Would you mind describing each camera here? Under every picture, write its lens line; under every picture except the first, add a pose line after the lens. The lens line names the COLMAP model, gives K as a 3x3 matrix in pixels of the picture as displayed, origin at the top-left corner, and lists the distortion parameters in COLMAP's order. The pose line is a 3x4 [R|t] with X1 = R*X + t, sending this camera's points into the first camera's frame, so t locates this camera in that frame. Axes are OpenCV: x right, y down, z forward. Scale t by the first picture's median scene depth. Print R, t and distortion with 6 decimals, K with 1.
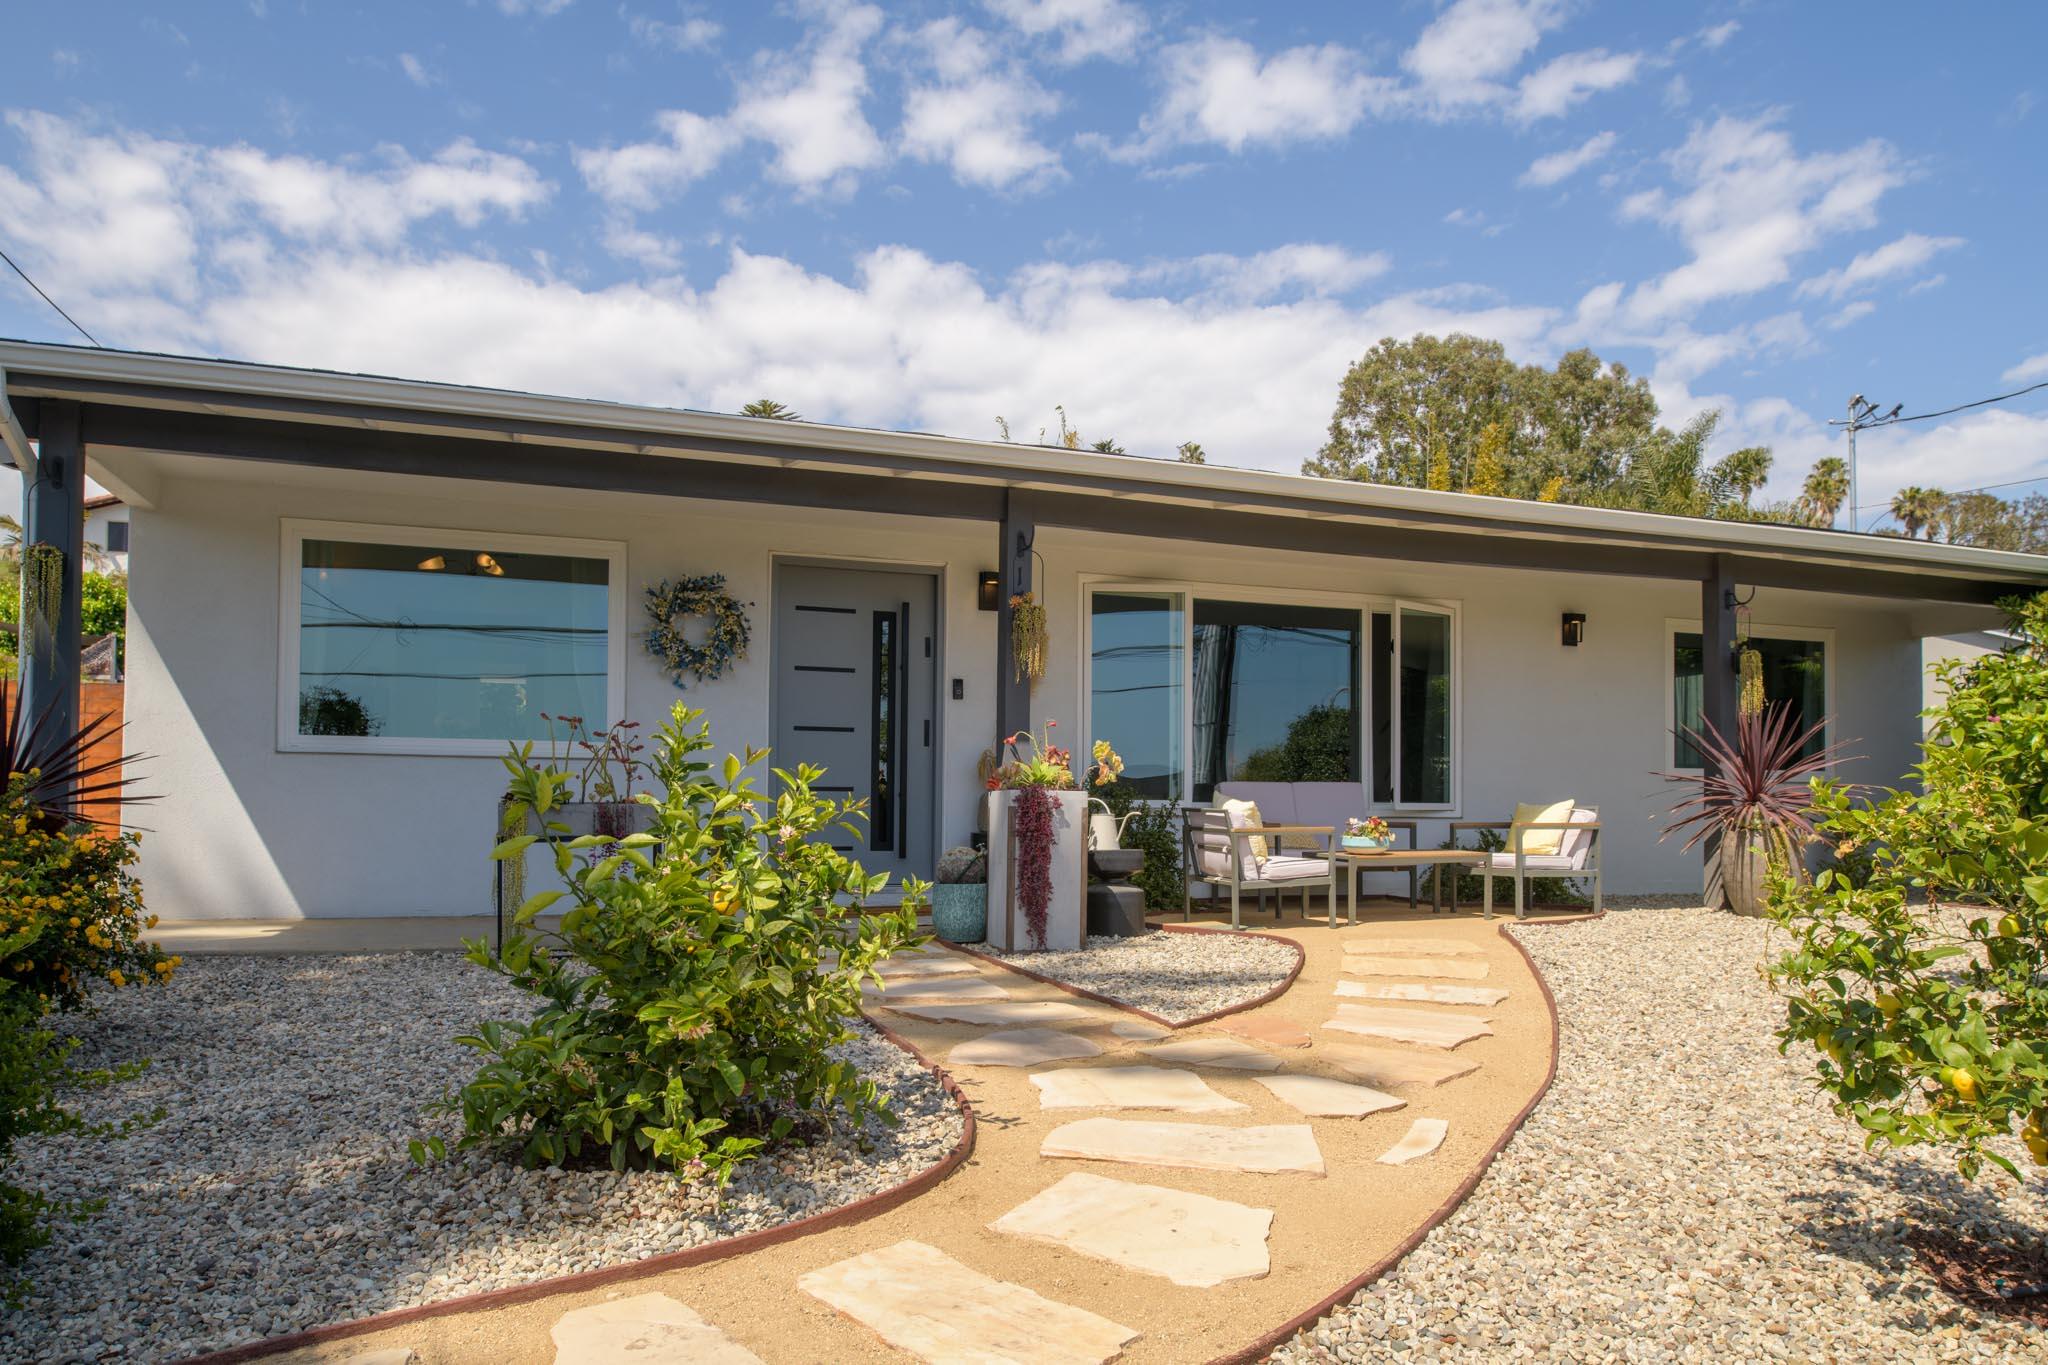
lens RADIAL K [[1447.1, 0, 1026.9], [0, 1447.1, 746.1], [0, 0, 1]] dist [-0.010733, -0.006060]
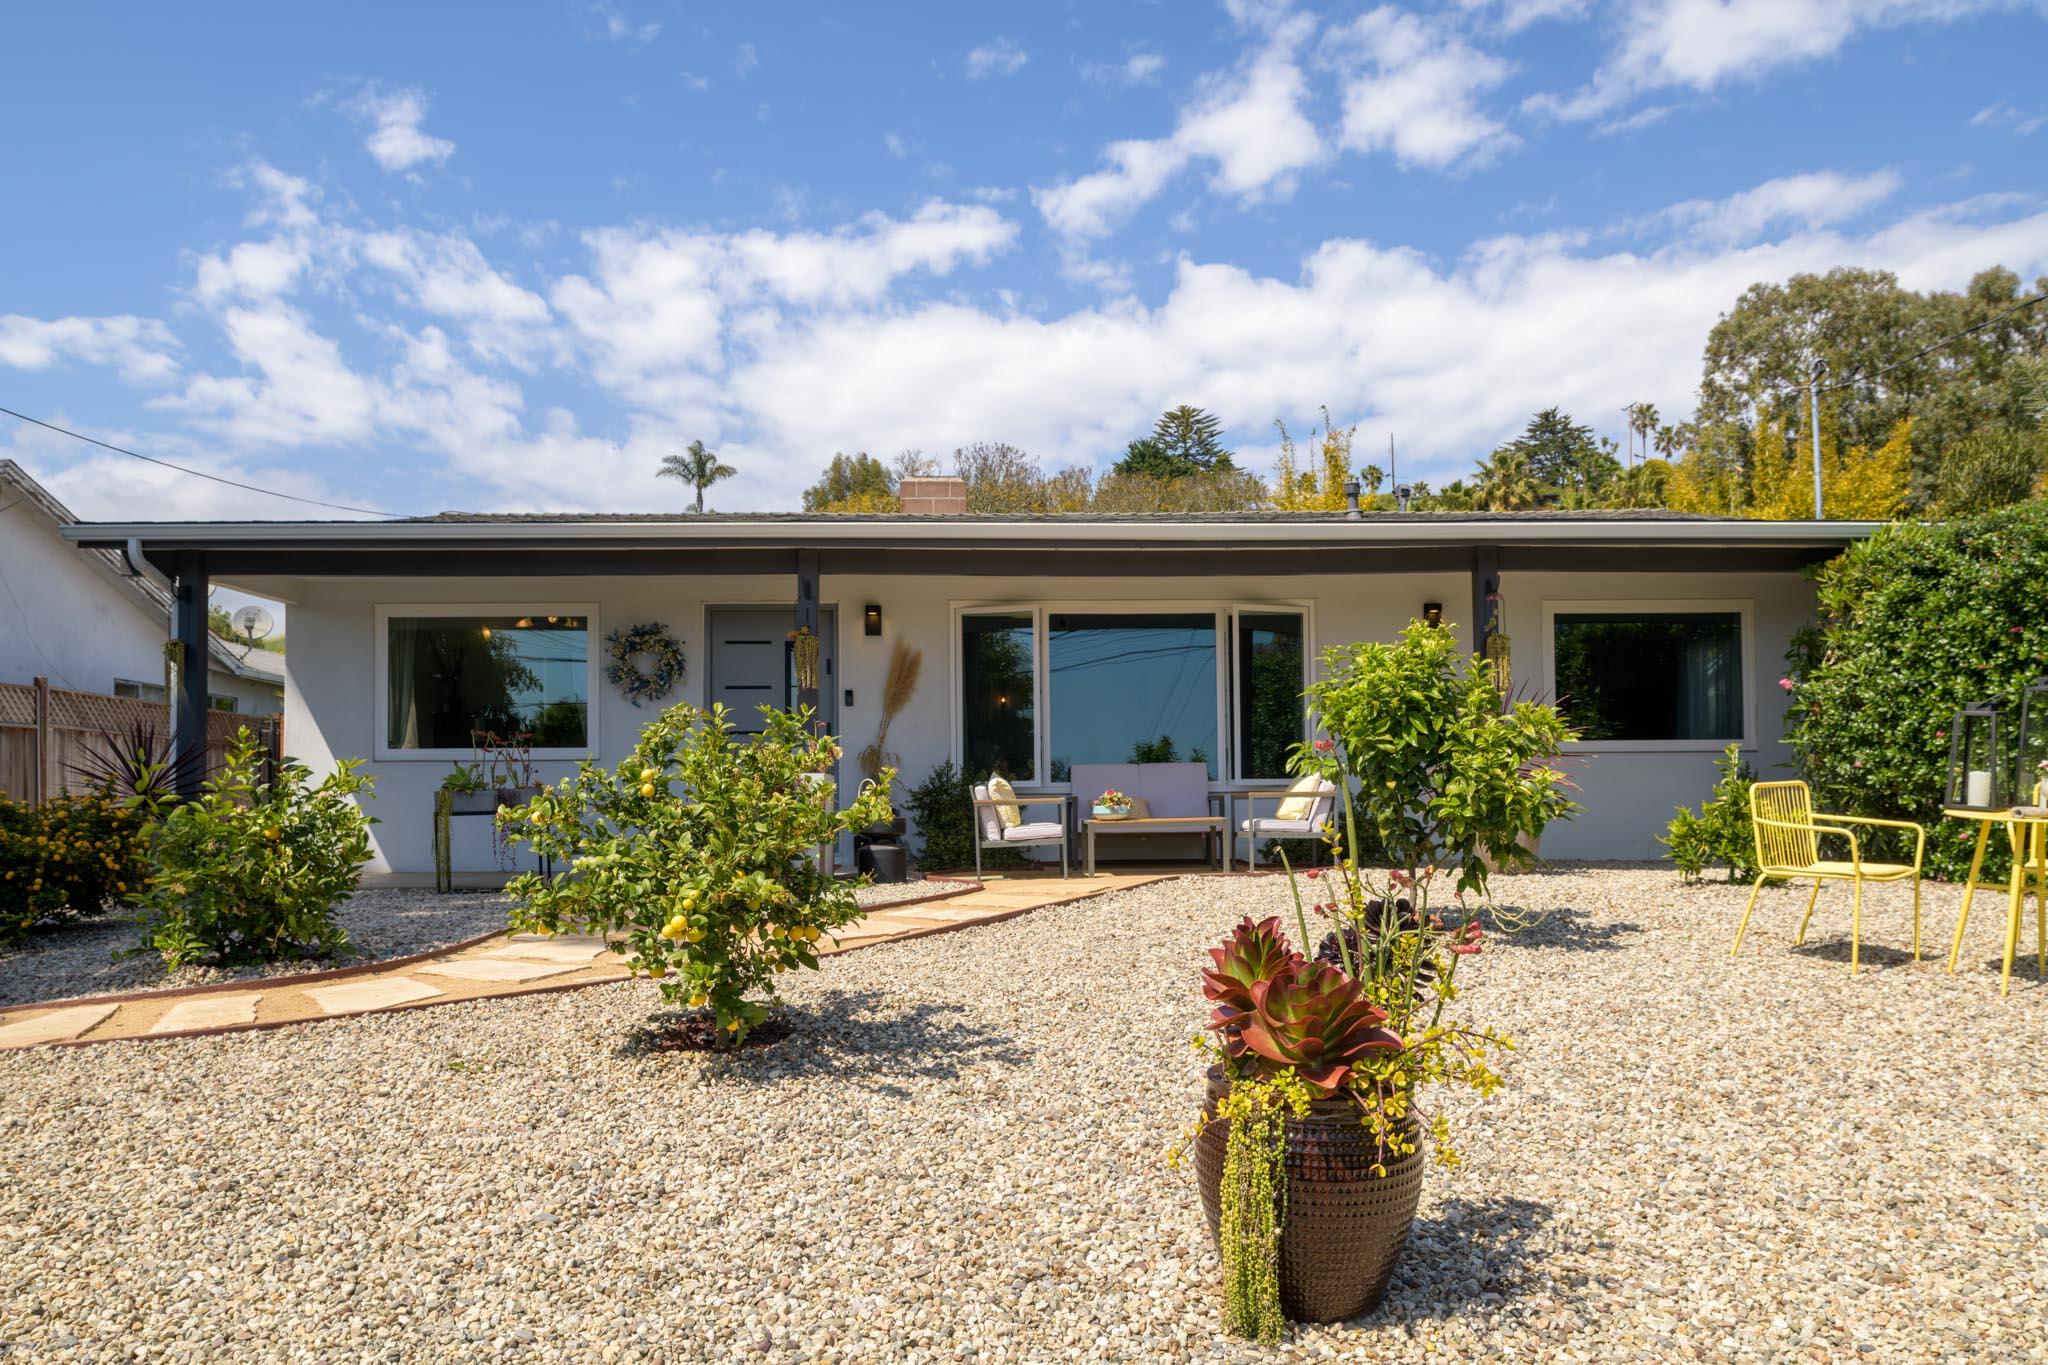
lens RADIAL K [[1465.5, 0, 1022.3], [0, 1465.5, 646.5], [0, 0, 1]] dist [-0.013465, -0.007014]
pose [[0.945216, -0.052600, -0.322181, 0.461106], [0.030451, 0.996837, -0.073409, 0.013645], [0.325023, 0.059577, 0.943828, -0.160850]]
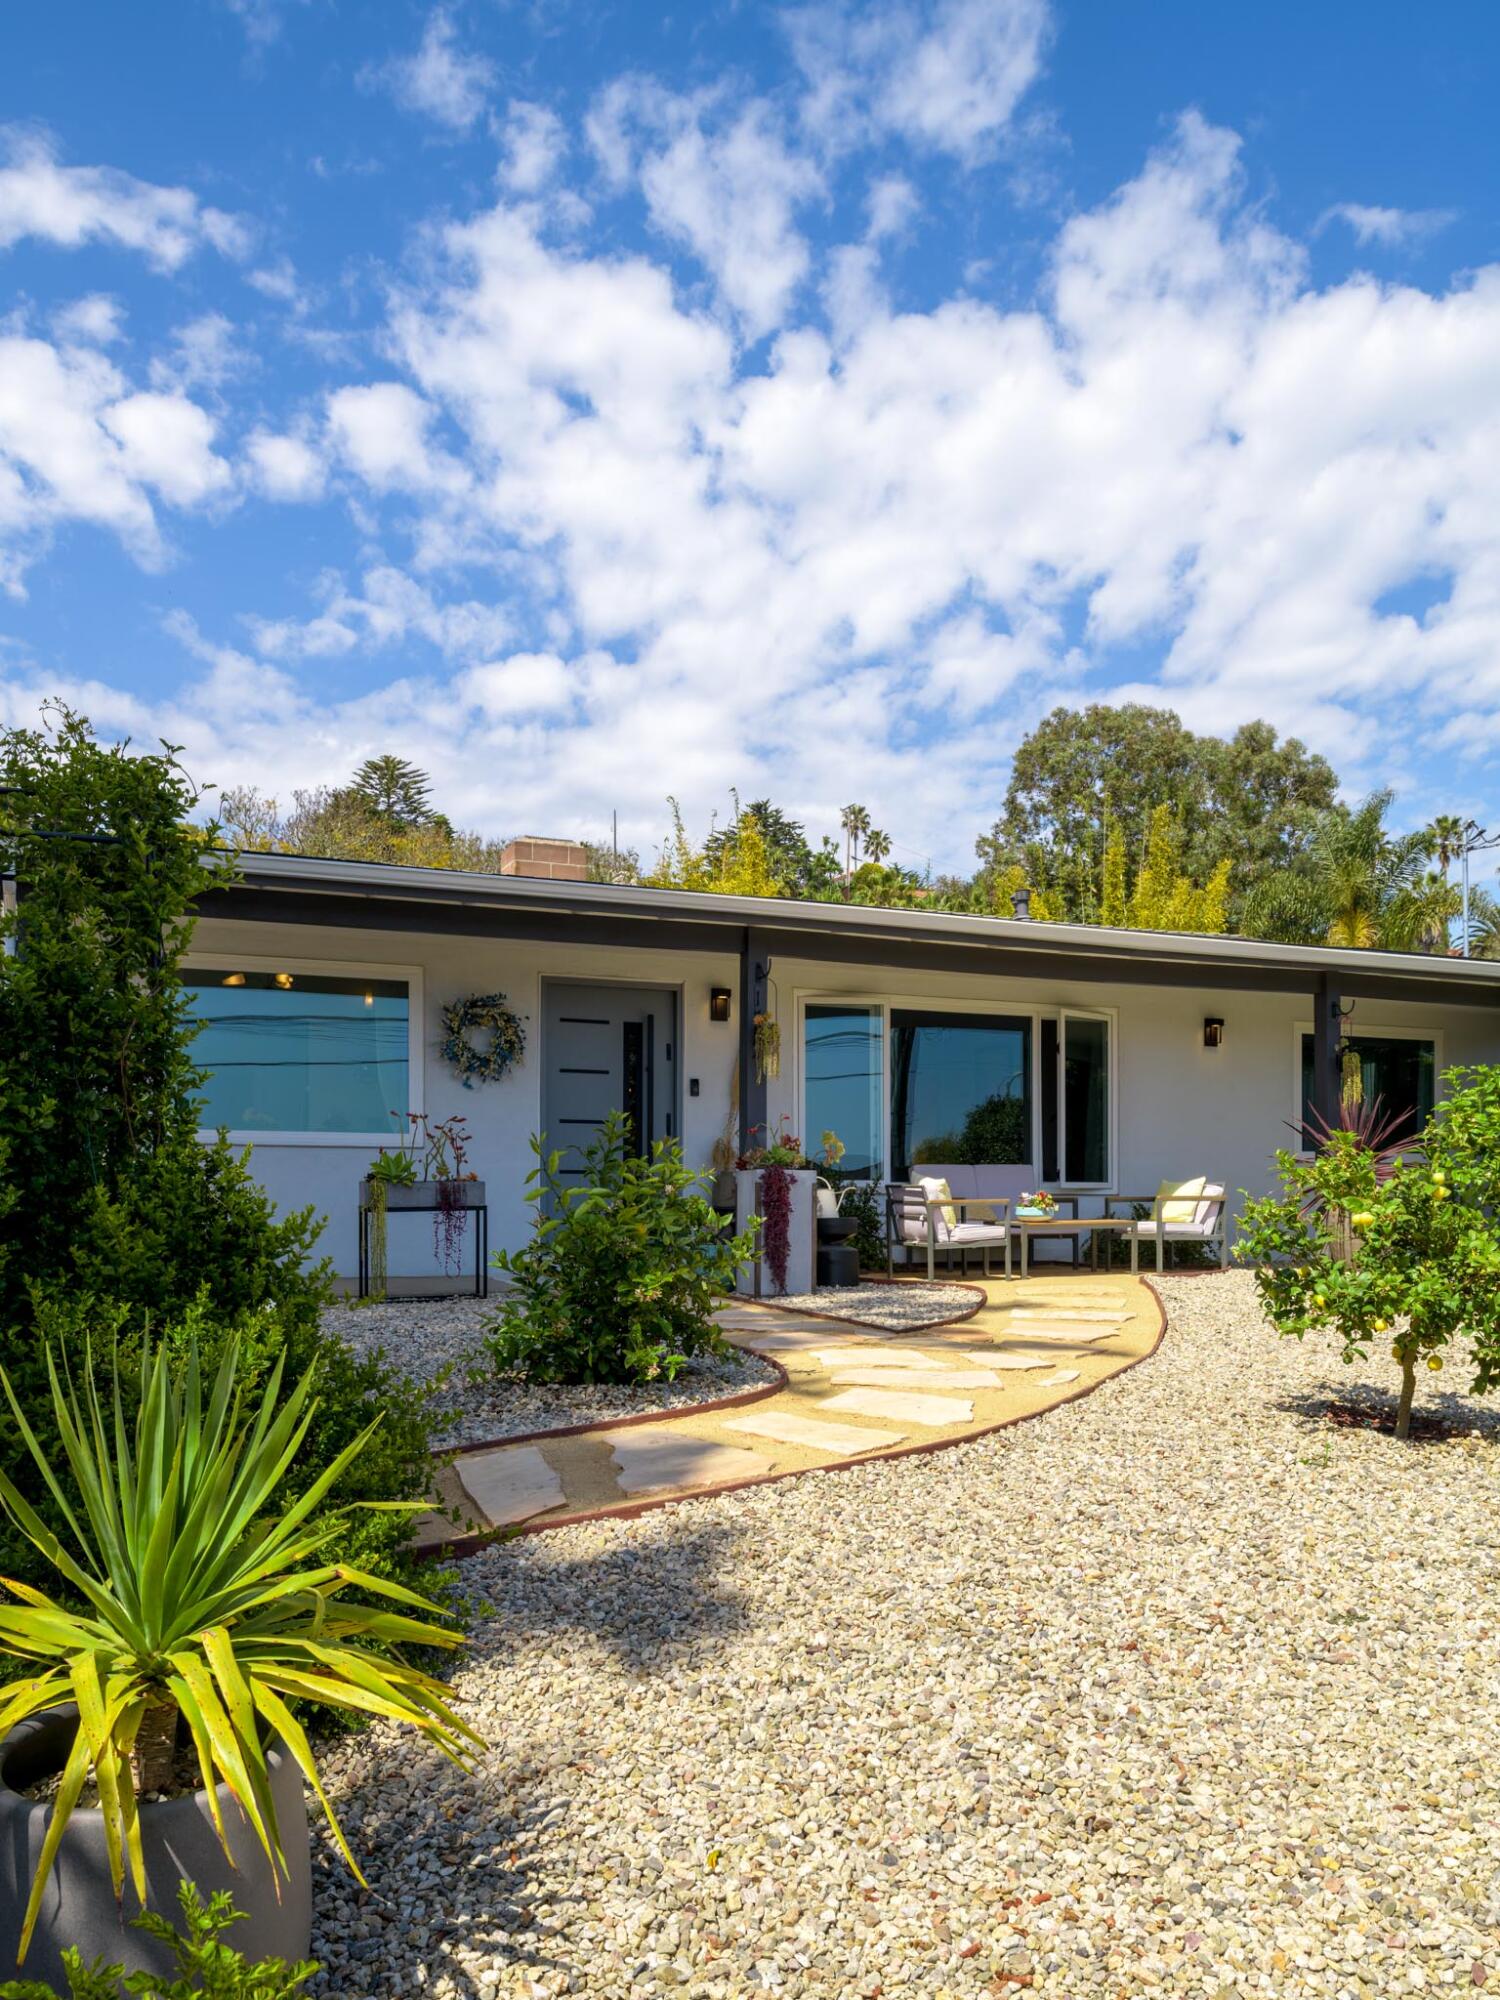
lens RADIAL K [[1590.2, 0, 753.5], [0, 1590.2, 1120.0], [0, 0, 1]] dist [-0.006825, 0.000167]
pose [[0.998807, -0.004548, 0.048625, -0.056103], [0.005034, 0.999939, -0.009864, 0.000361], [-0.048577, 0.010097, 0.998768, -0.271767]]
